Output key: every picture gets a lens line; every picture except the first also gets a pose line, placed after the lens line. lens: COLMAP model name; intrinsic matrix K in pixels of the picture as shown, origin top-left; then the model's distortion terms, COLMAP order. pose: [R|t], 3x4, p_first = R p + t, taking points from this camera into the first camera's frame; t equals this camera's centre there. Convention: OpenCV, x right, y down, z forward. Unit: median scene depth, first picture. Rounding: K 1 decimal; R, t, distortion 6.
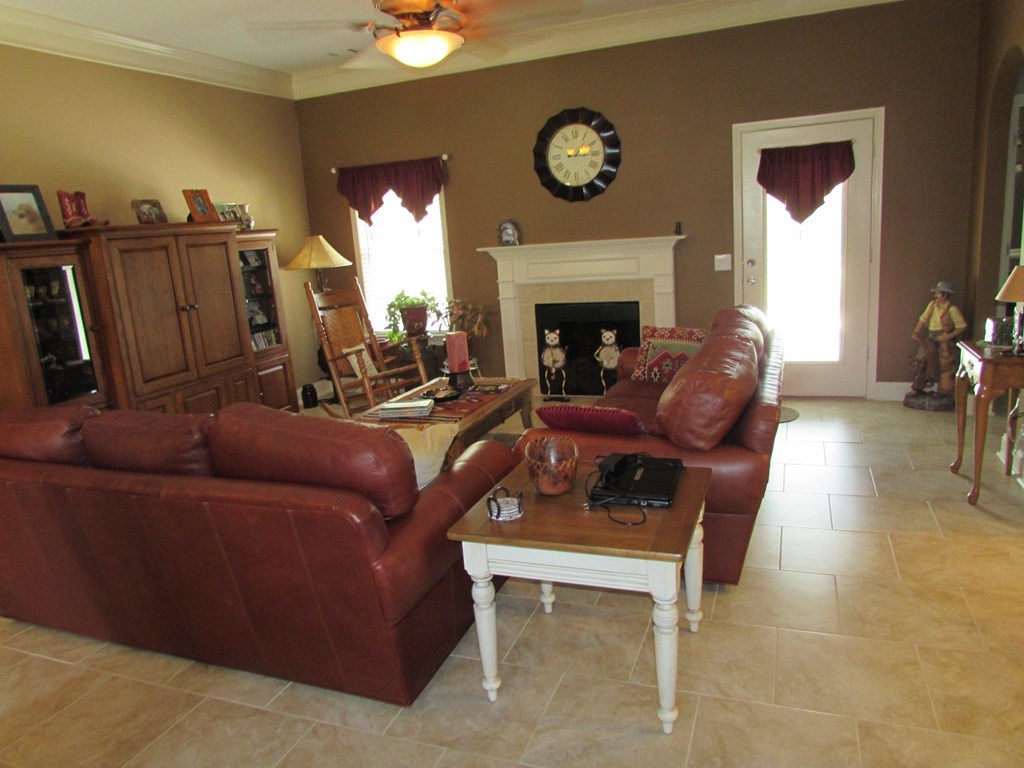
lens RADIAL K [[727.0, 0, 512.0], [0, 727.0, 384.0], [0, 0, 1]] dist [-0.027098, 0.002795]
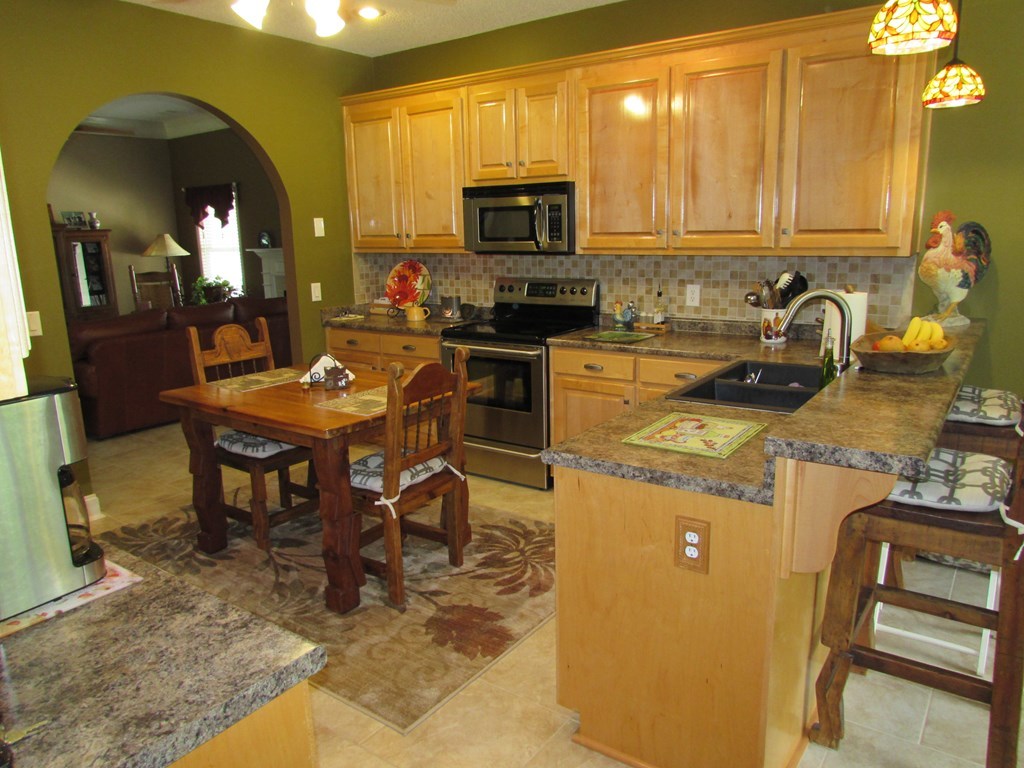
lens RADIAL K [[727.0, 0, 512.0], [0, 727.0, 384.0], [0, 0, 1]] dist [-0.027098, 0.002795]
pose [[0.966867, 0.101118, -0.234401, 0.843872], [-0.099050, 0.994869, 0.020610, -0.002925], [0.235282, 0.003290, 0.971922, -0.269729]]
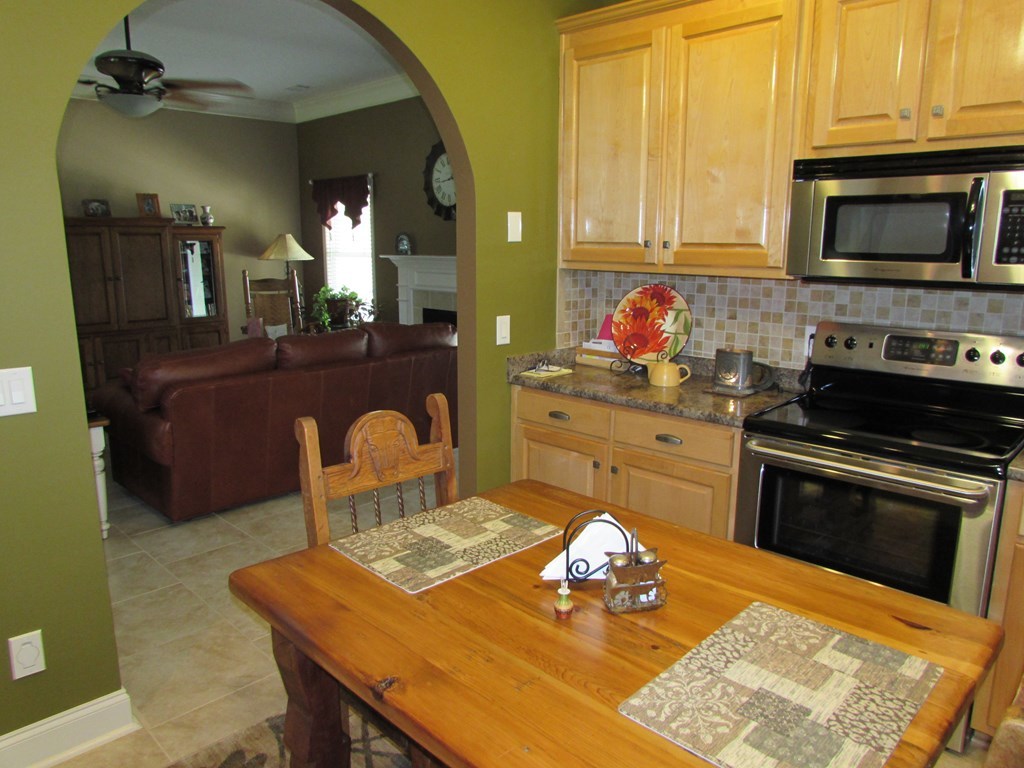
lens RADIAL K [[727.0, 0, 512.0], [0, 727.0, 384.0], [0, 0, 1]] dist [-0.027098, 0.002795]
pose [[0.916331, 0.150161, -0.371200, 0.626997], [-0.152102, 0.988068, 0.024229, -0.043508], [0.370409, 0.034258, 0.928237, 0.005421]]
